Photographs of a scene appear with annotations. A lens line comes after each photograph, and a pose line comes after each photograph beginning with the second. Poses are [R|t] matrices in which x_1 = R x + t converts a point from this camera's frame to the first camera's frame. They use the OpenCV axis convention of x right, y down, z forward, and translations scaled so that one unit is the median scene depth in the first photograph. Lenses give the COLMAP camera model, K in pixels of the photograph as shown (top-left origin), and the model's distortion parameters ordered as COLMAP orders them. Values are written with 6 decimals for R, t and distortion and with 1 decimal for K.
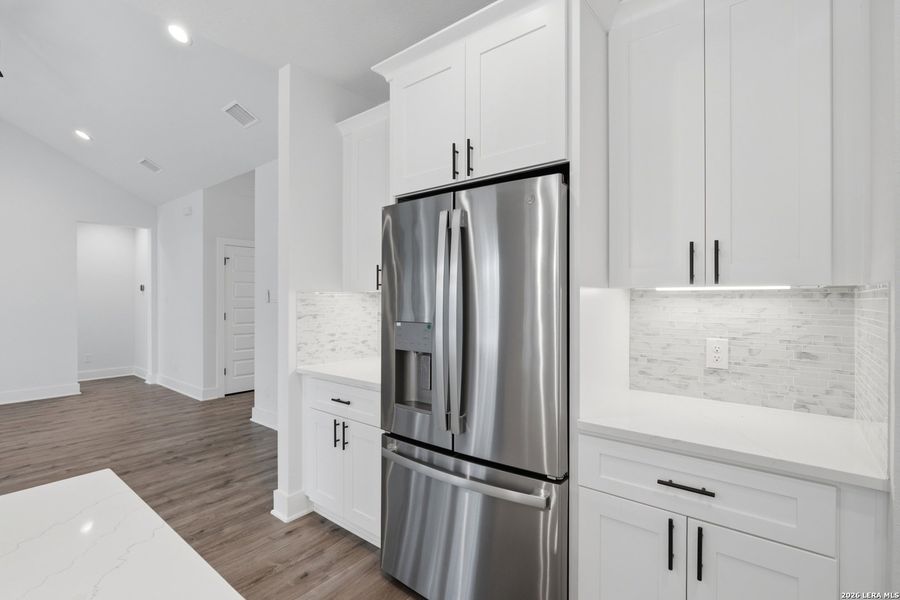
lens RADIAL K [[424.2, 0, 450.6], [0, 424.2, 300.3], [0, 0, 1]] dist [-0.011168, 0.002444]
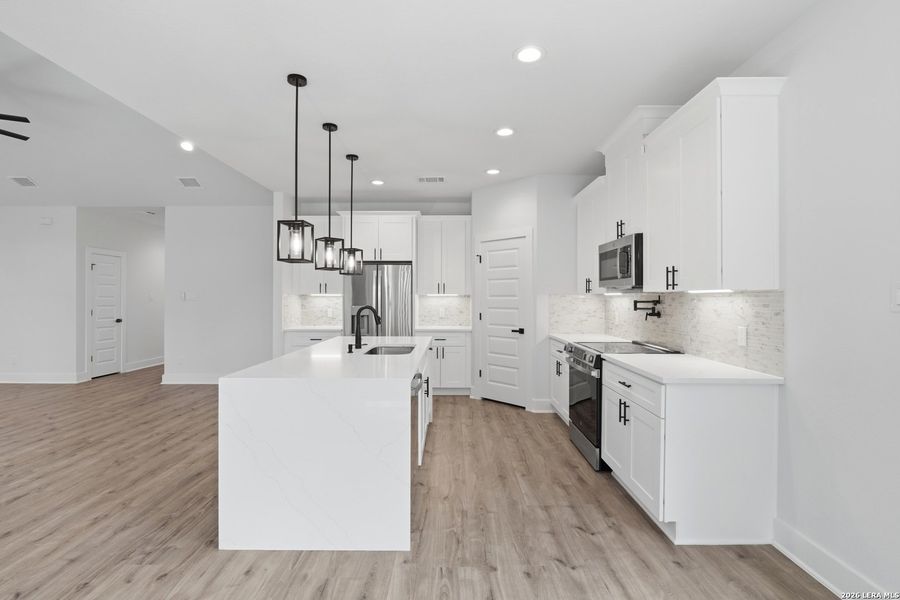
lens RADIAL K [[424.2, 0, 452.2], [0, 424.2, 300.2], [0, 0, 1]] dist [-0.011168, 0.002444]
pose [[0.782542, 0.004364, 0.622582, -0.991161], [0.002403, 0.999947, -0.010030, 0.033424], [-0.622593, 0.009345, 0.782490, -1.203701]]
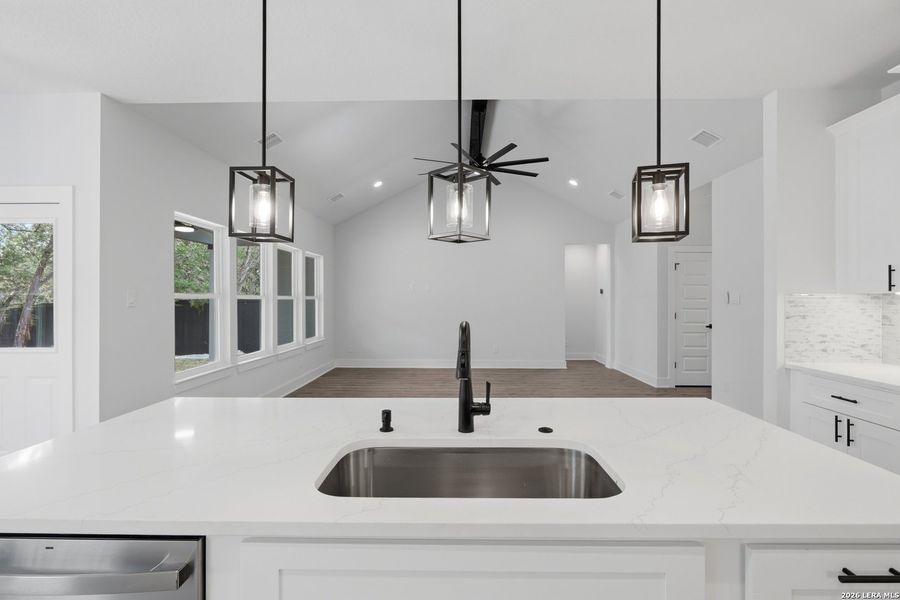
lens RADIAL K [[424.2, 0, 450.2], [0, 424.2, 296.6], [0, 0, 1]] dist [-0.011168, 0.002444]
pose [[0.615161, -0.003552, -0.788393, -0.033282], [-0.006977, 0.999926, -0.009949, 0.003657], [0.788371, 0.011621, 0.615091, -0.336586]]
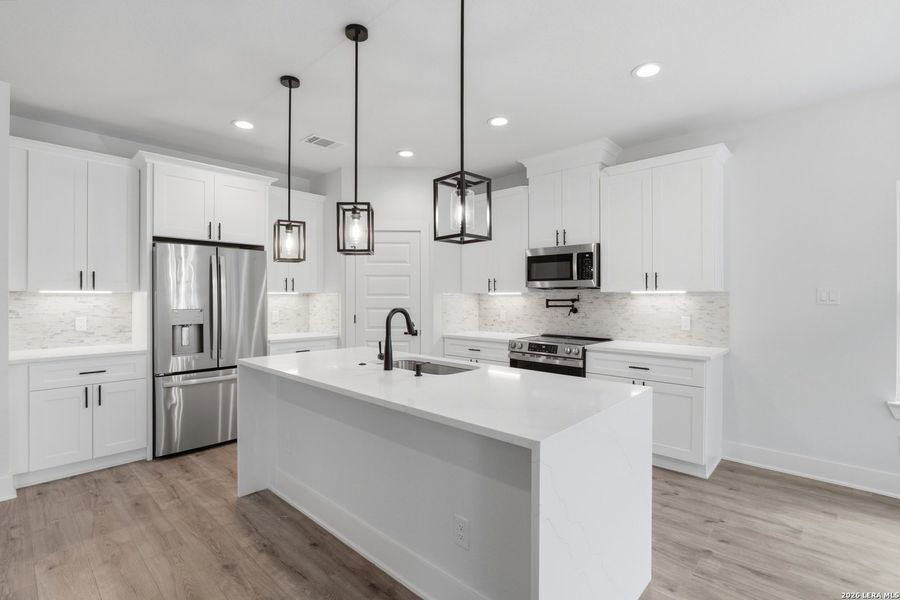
lens RADIAL K [[424.2, 0, 448.7], [0, 424.2, 297.9], [0, 0, 1]] dist [-0.011168, 0.002444]
pose [[0.062816, 0.005885, 0.998008, -1.302167], [0.013910, 0.999880, -0.006771, 0.022526], [-0.997928, 0.014308, 0.062726, -0.195329]]
